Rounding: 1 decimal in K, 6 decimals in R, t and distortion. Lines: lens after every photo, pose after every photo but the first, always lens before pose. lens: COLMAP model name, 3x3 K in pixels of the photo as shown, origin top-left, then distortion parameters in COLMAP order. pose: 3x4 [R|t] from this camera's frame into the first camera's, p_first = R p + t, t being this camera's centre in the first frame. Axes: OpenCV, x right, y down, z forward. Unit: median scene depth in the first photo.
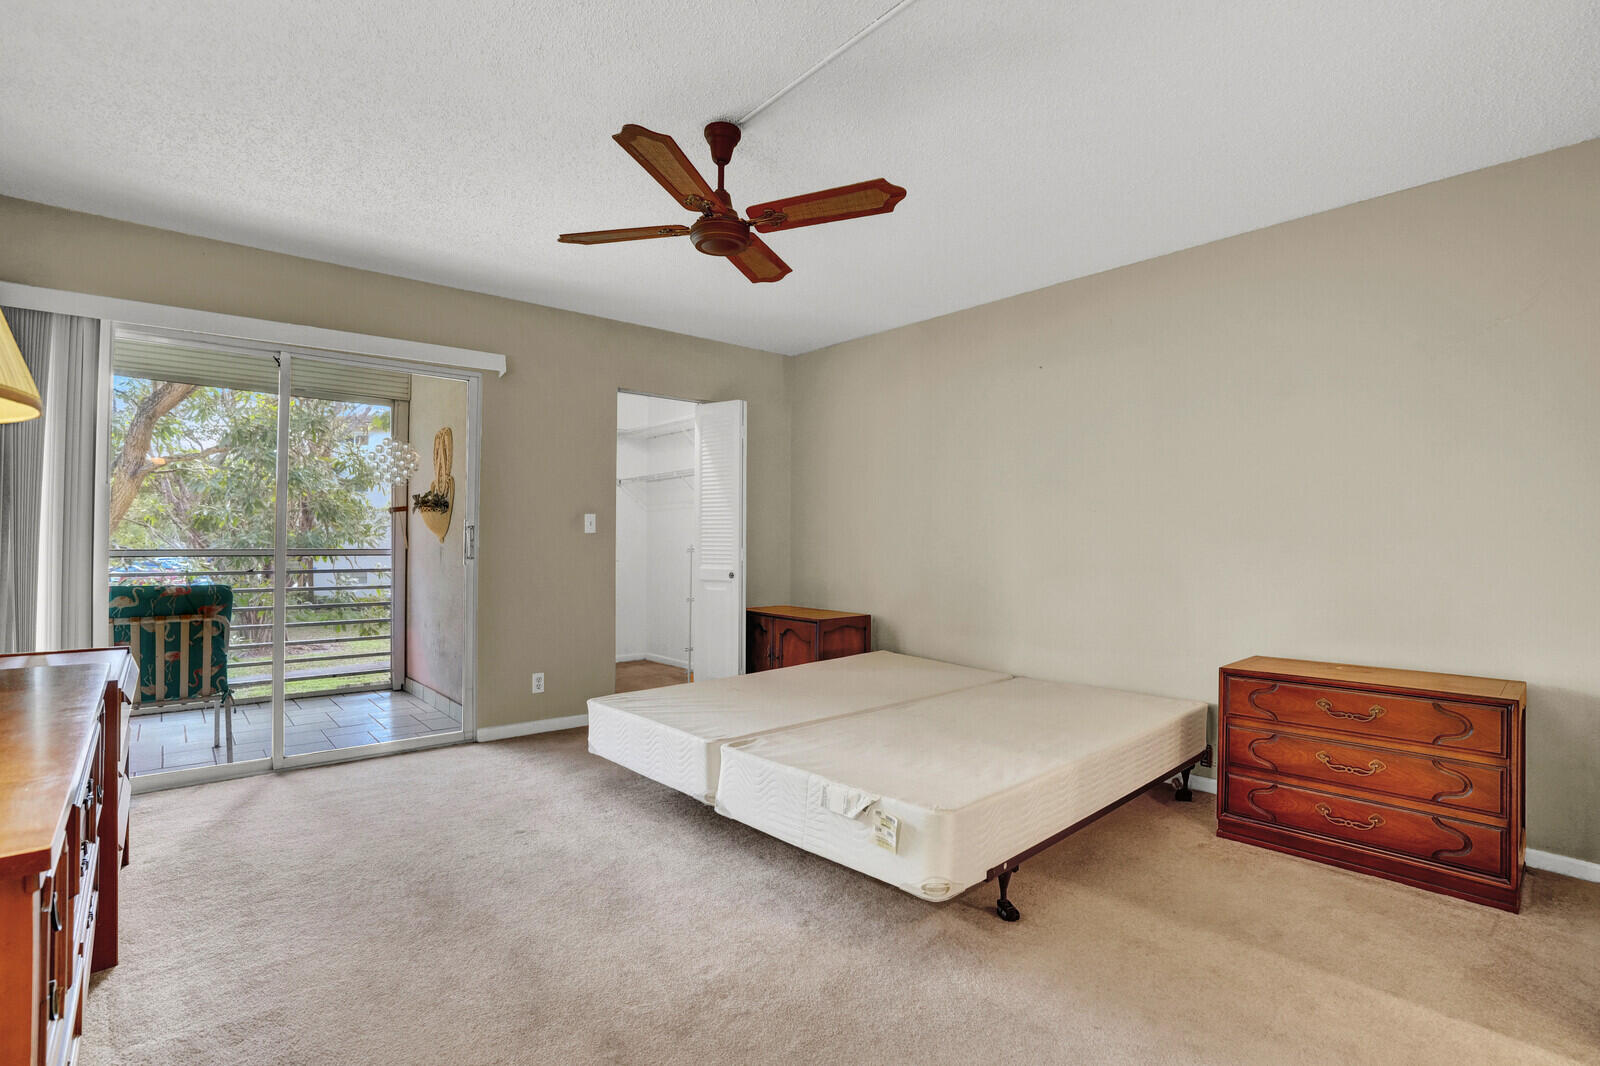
lens RADIAL K [[768.1, 0, 793.2], [0, 768.1, 528.1], [0, 0, 1]] dist [-0.050706, 0.005031]
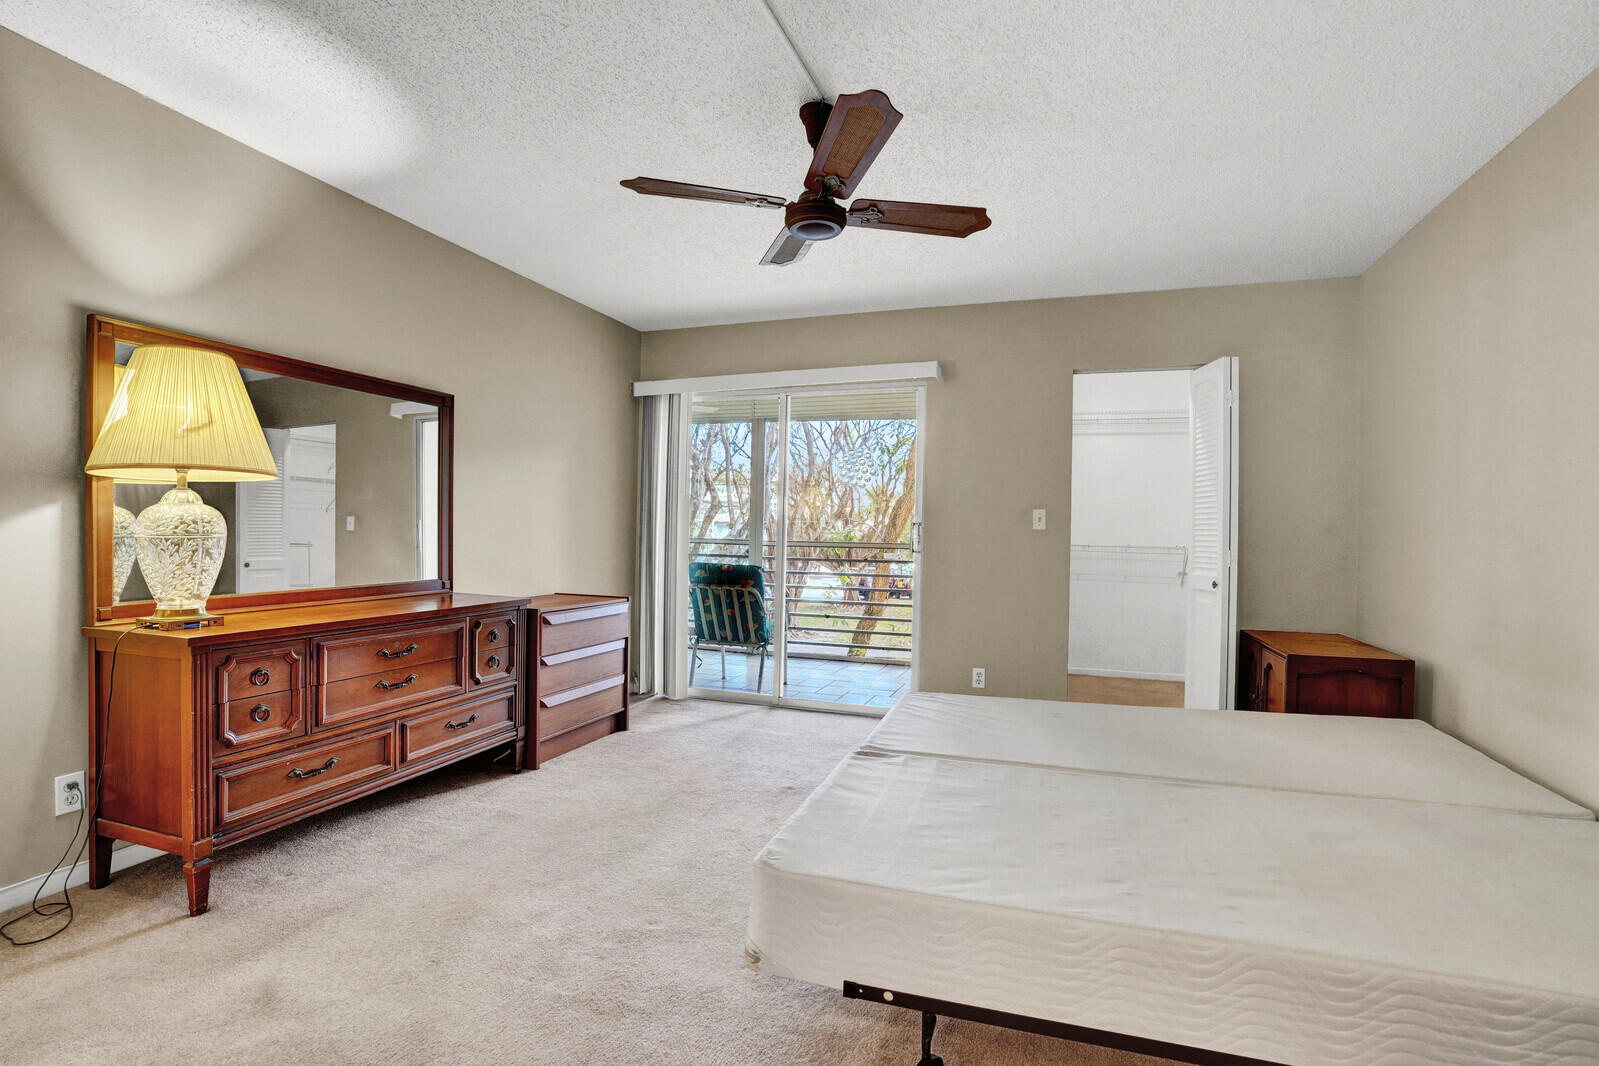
lens RADIAL K [[767.6, 0, 801.9], [0, 767.6, 534.6], [0, 0, 1]] dist [-0.050706, 0.005031]
pose [[0.489740, 0.006053, -0.871848, 0.540982], [0.000189, 0.999975, 0.007048, 0.007751], [0.871869, -0.003617, 0.489727, 0.372120]]
